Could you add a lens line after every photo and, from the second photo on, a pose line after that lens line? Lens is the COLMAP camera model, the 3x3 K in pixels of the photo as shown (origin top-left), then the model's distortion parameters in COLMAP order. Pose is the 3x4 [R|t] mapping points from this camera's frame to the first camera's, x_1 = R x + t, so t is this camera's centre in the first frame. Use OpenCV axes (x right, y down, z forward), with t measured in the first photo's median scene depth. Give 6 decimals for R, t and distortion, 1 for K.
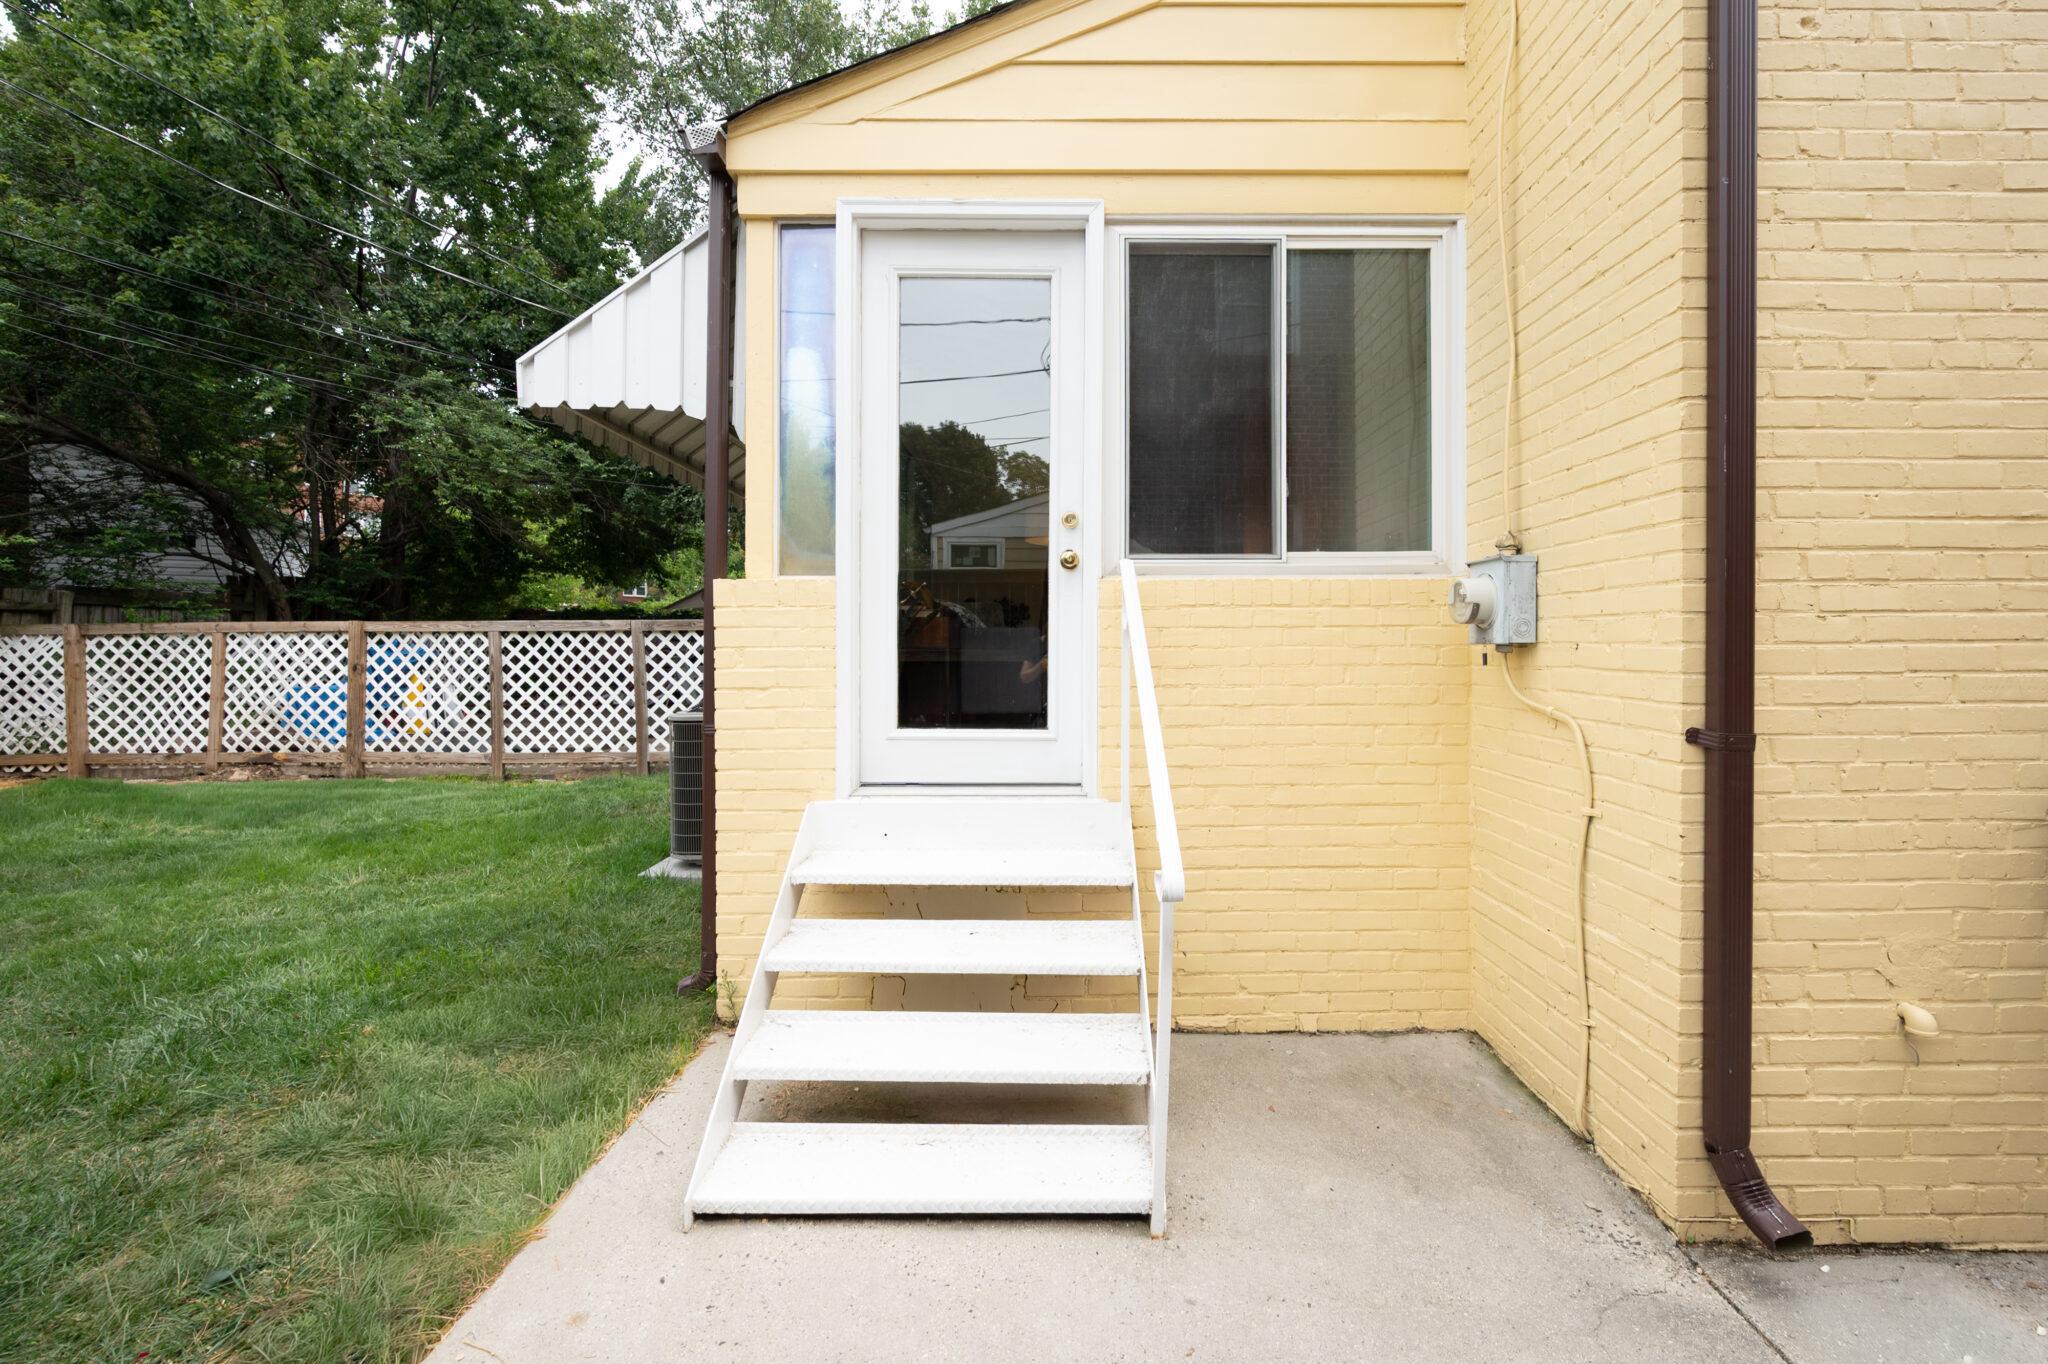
lens RADIAL K [[850.1, 0, 1023.5], [0, 850.1, 667.9], [0, 0, 1]] dist [-0.003623, -0.000880]
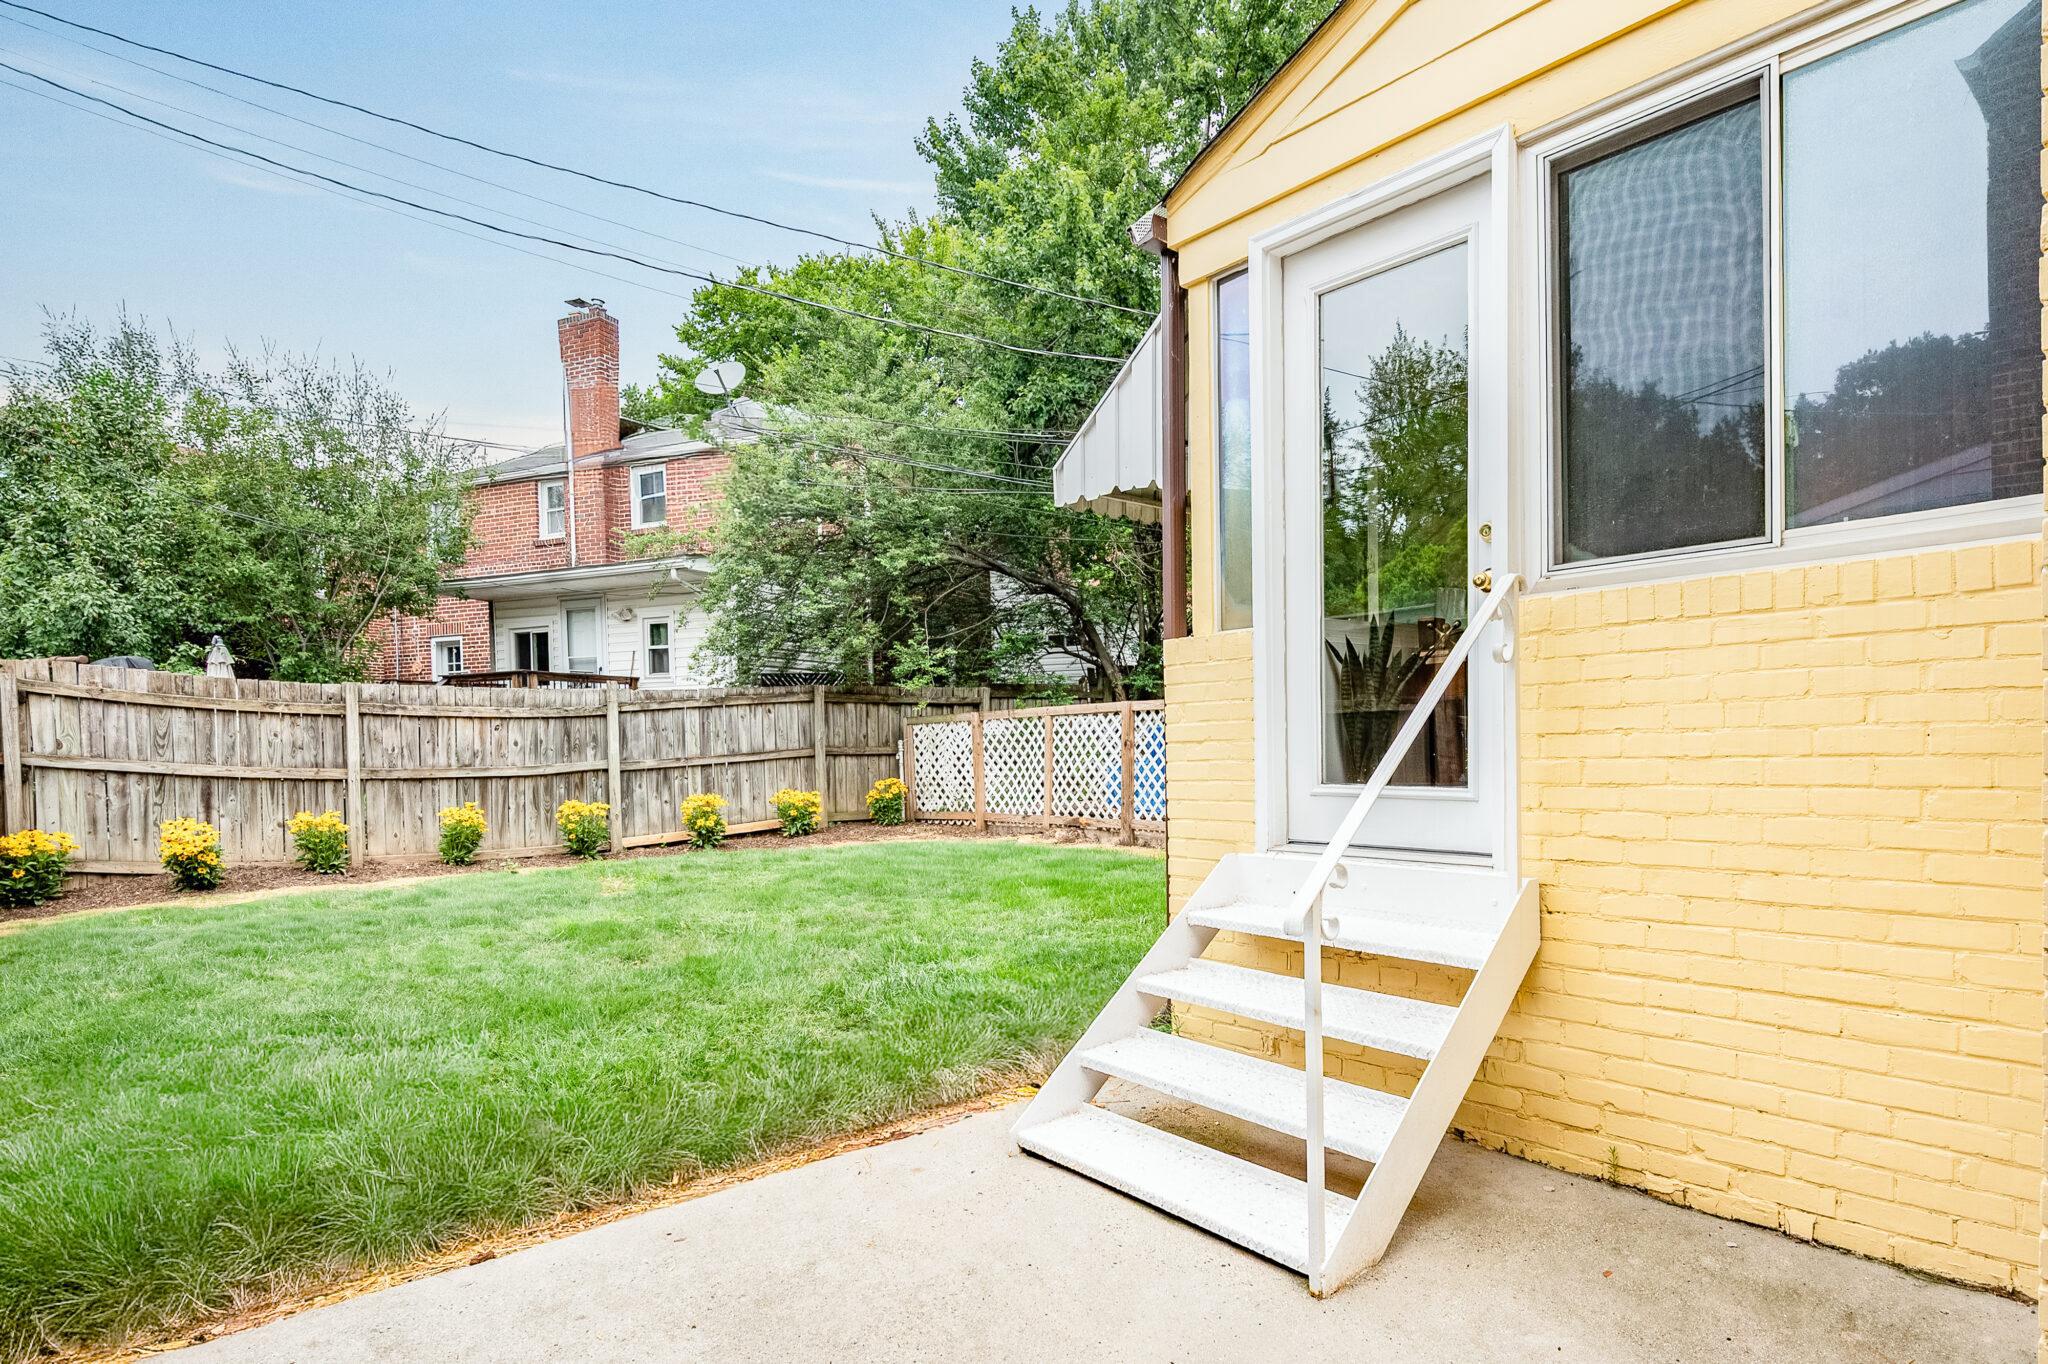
lens RADIAL K [[1059.7, 0, 1030.8], [0, 1059.7, 798.8], [0, 0, 1]] dist [-0.002954, -0.000619]
pose [[0.654525, 0.030346, -0.755431, 0.549737], [0.003145, 0.999076, 0.042858, 0.038158], [0.756033, -0.030428, 0.653825, -0.008988]]
